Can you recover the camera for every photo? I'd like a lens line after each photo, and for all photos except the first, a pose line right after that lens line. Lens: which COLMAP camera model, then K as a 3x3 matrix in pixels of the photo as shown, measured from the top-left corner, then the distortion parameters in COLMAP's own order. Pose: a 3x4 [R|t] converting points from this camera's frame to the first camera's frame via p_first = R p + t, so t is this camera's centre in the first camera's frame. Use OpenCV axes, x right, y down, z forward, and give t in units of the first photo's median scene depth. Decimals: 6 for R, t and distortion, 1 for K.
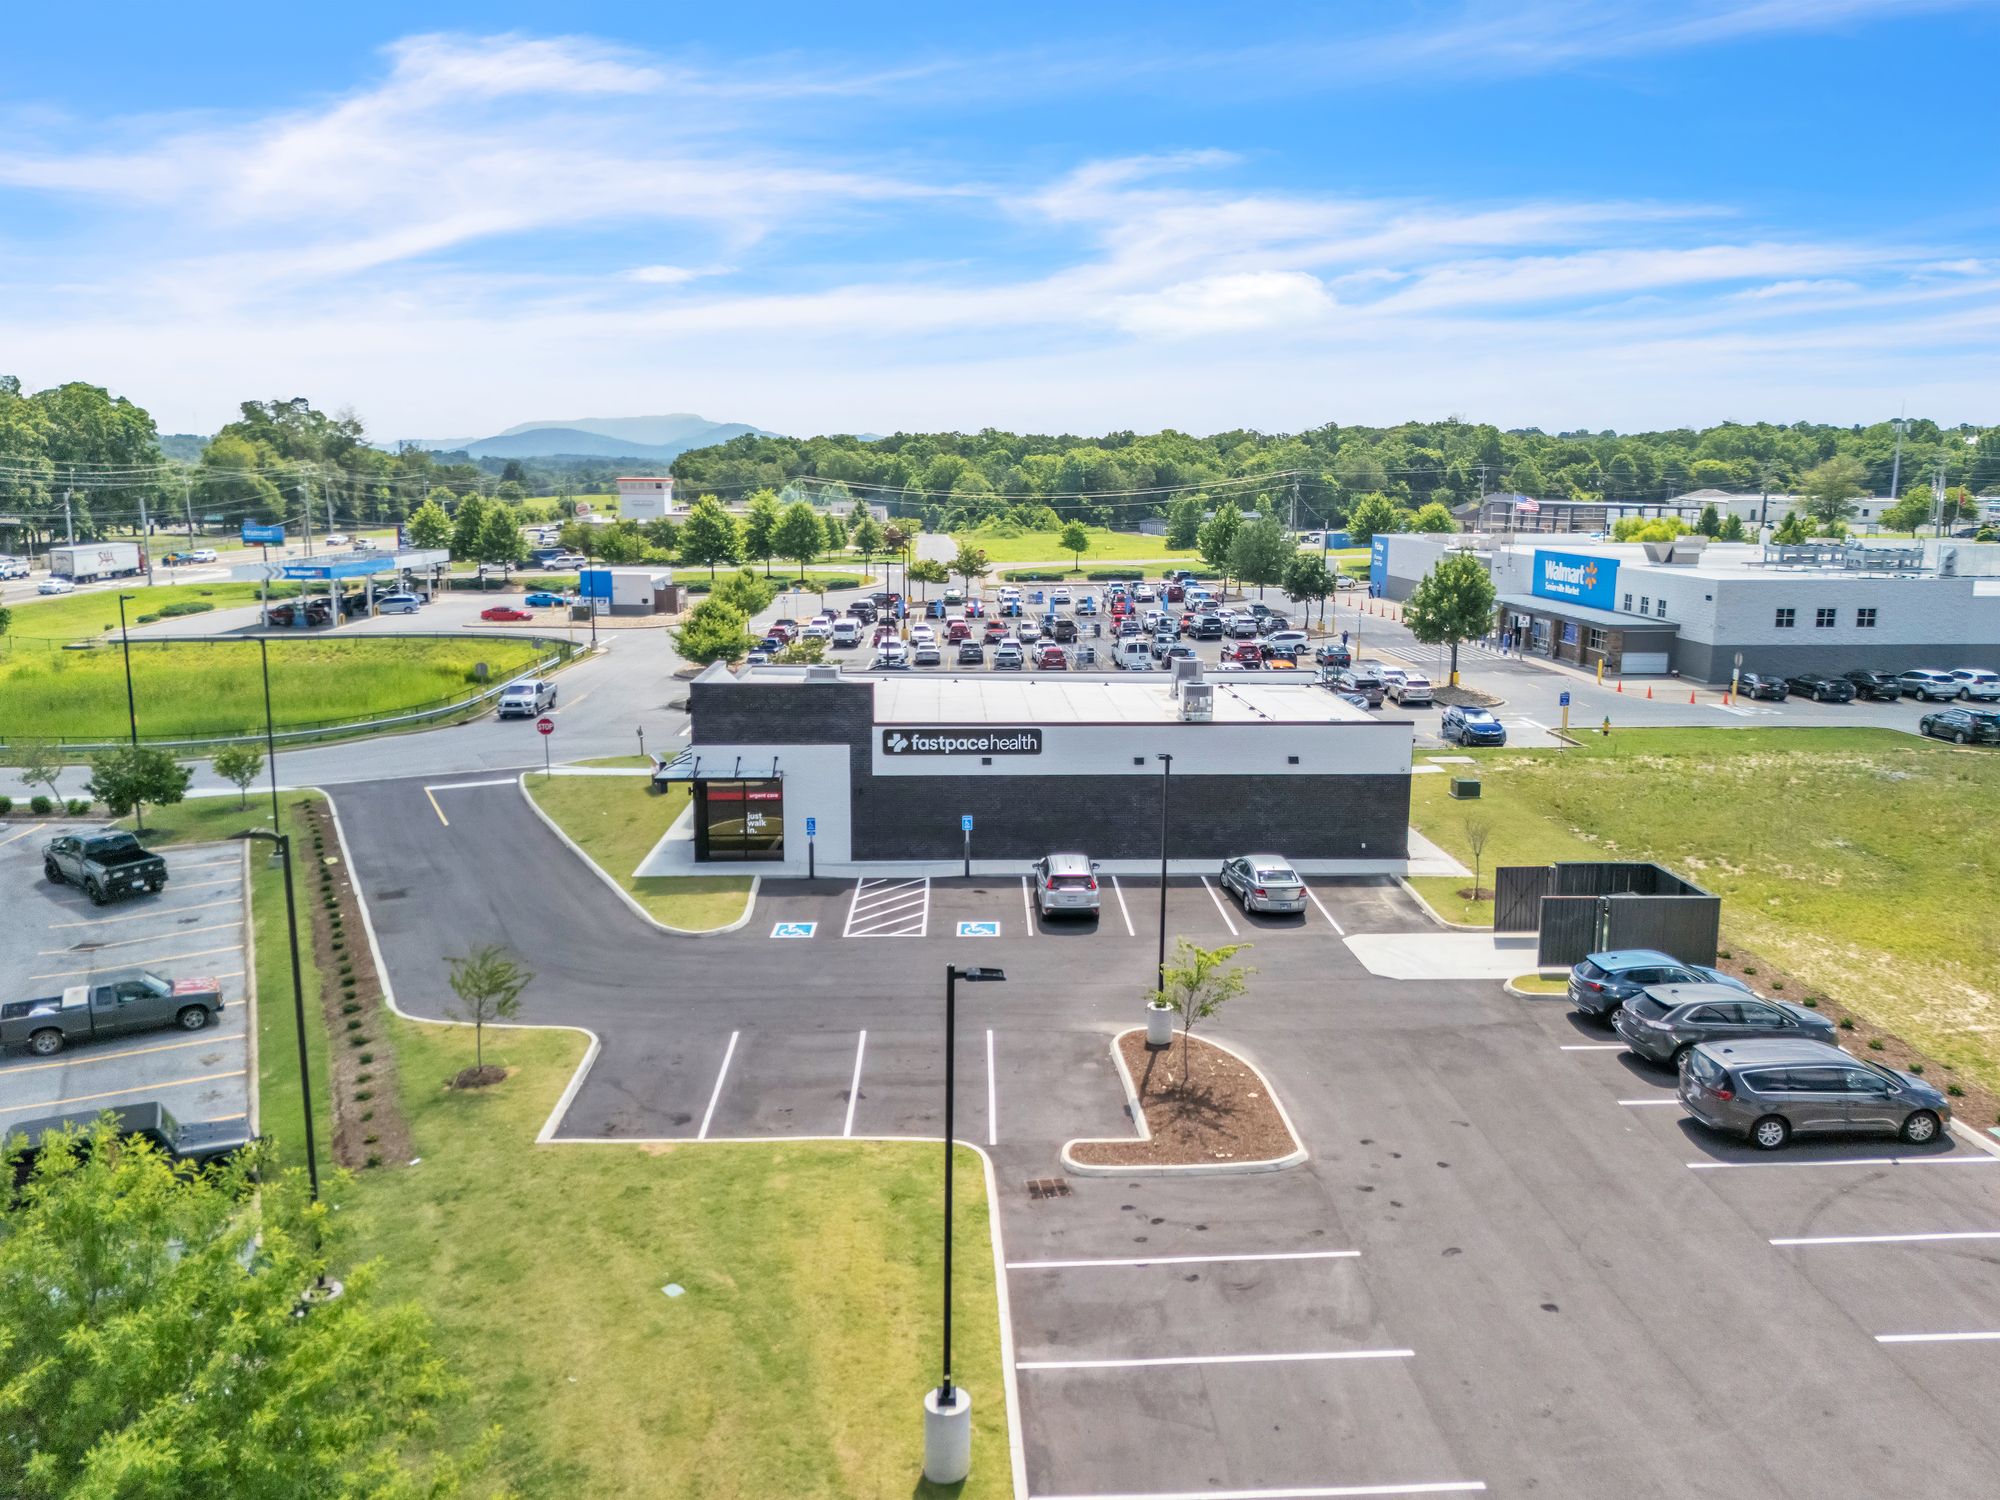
lens RADIAL K [[1492.9, 0, 1003.9], [0, 1492.9, 752.3], [0, 0, 1]] dist [0.071417, -0.068851]
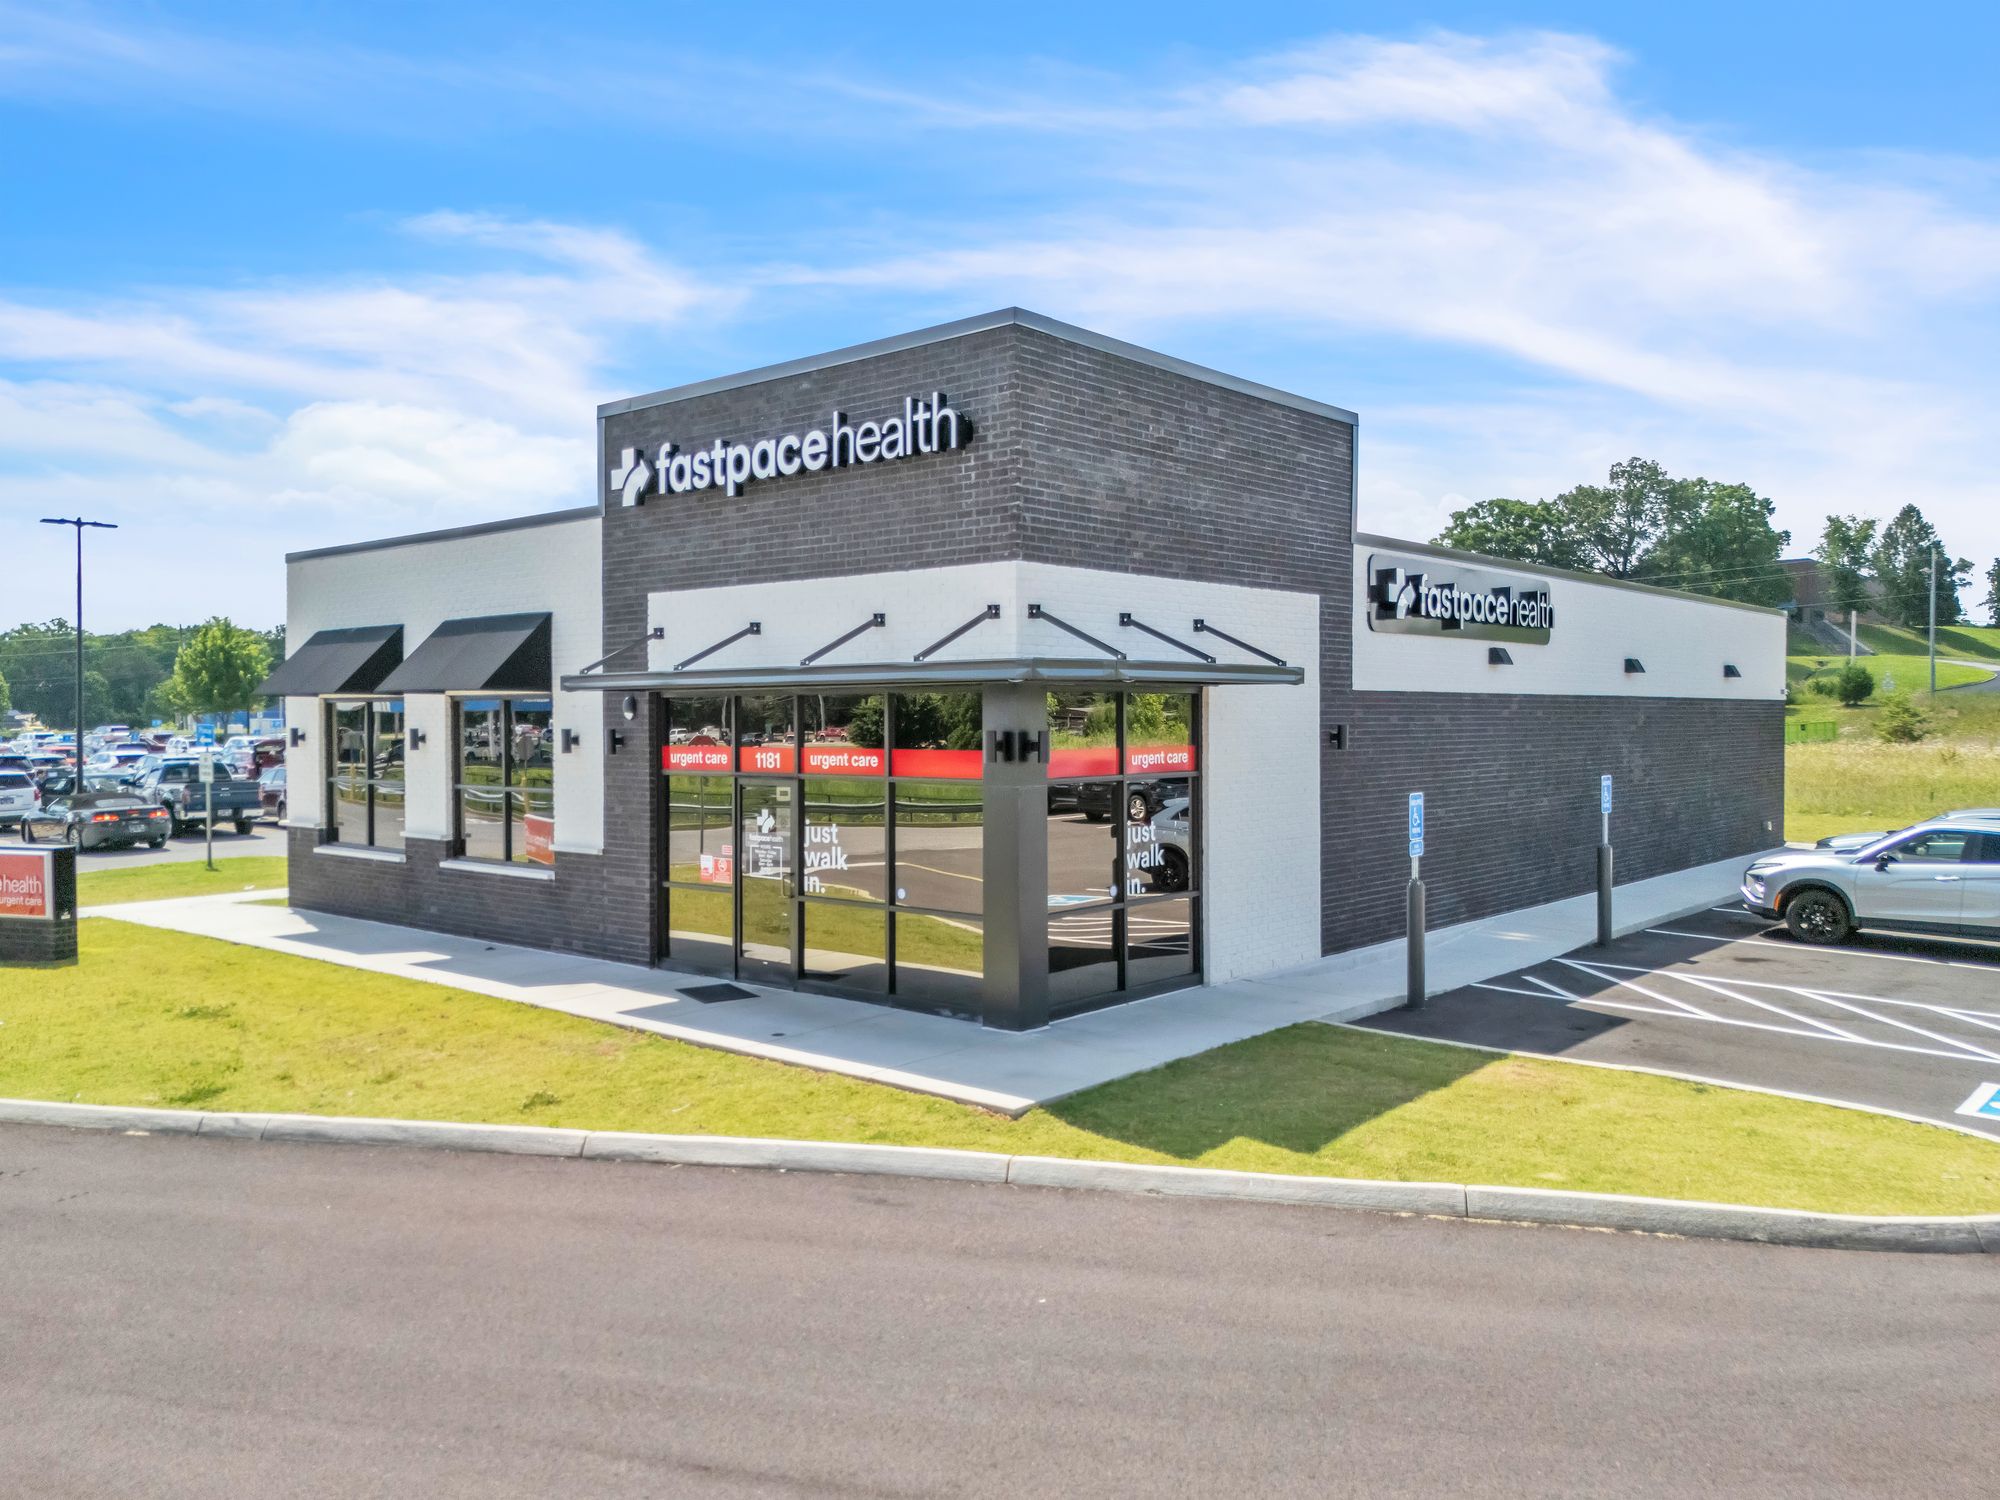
lens RADIAL K [[1492.9, 0, 1003.9], [0, 1492.9, 752.3], [0, 0, 1]] dist [0.071417, -0.068851]
pose [[0.683732, -0.023912, 0.729341, -0.217169], [0.137982, 0.985670, -0.097037, 0.028610], [-0.716569, 0.166984, 0.677234, 0.458212]]
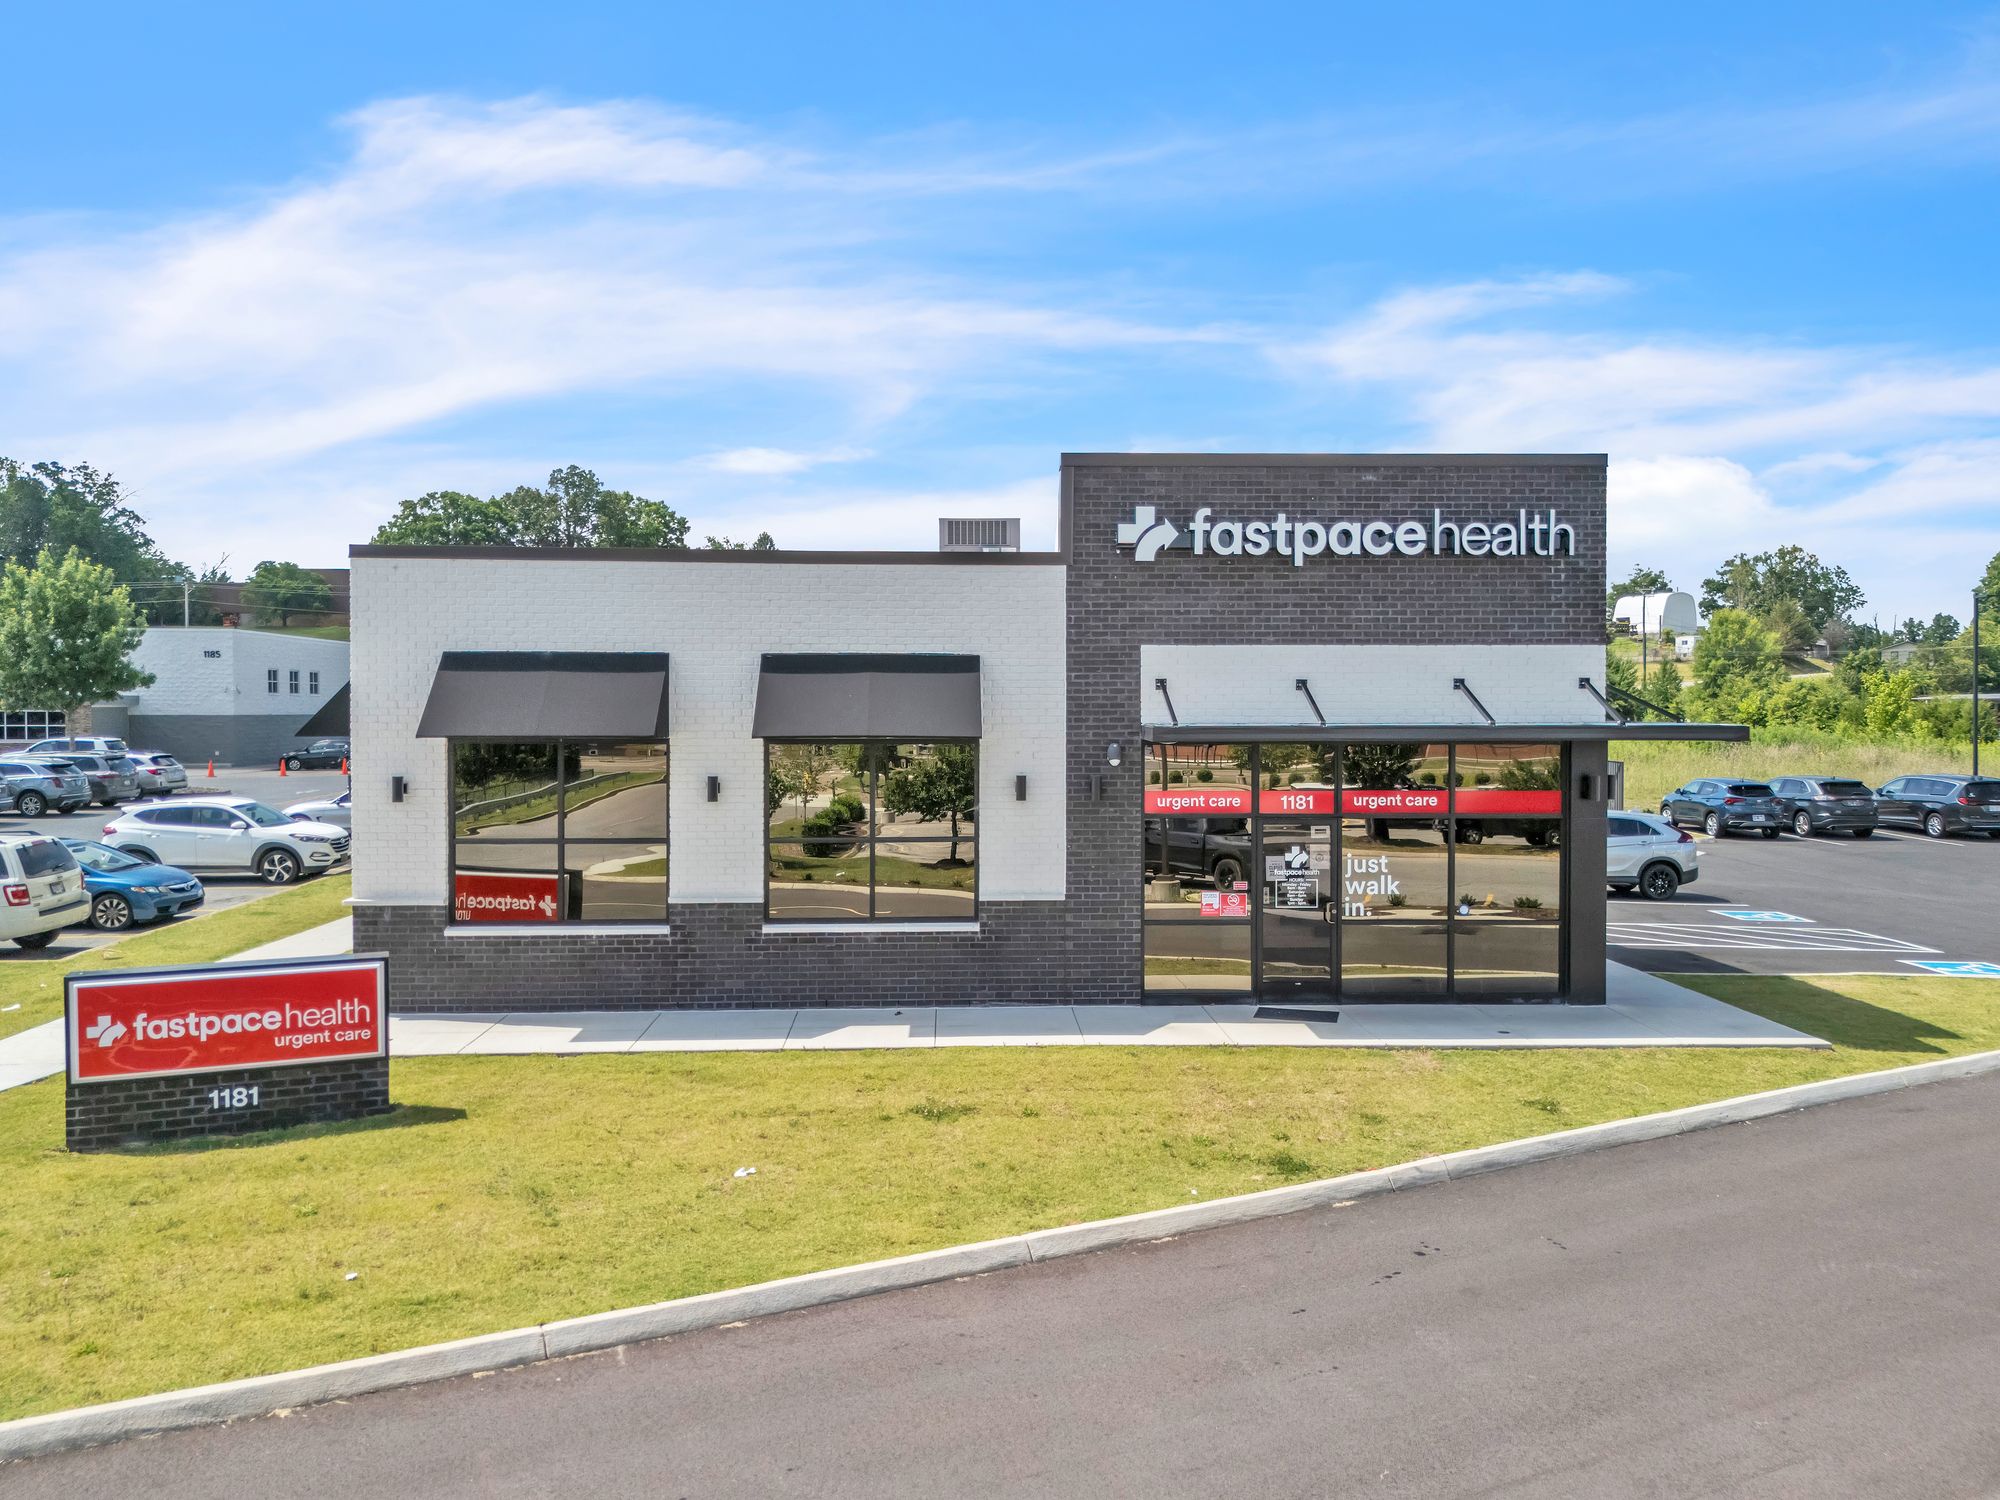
lens RADIAL K [[1523.6, 0, 1000.0], [0, 1523.6, 750.0], [0, 0, 1]] dist [0.074124, -0.084442]
pose [[0.001225, -0.032211, 0.999480, -0.302391], [0.180869, 0.983004, 0.031458, -0.008987], [-0.983506, 0.180737, 0.007030, 0.622111]]
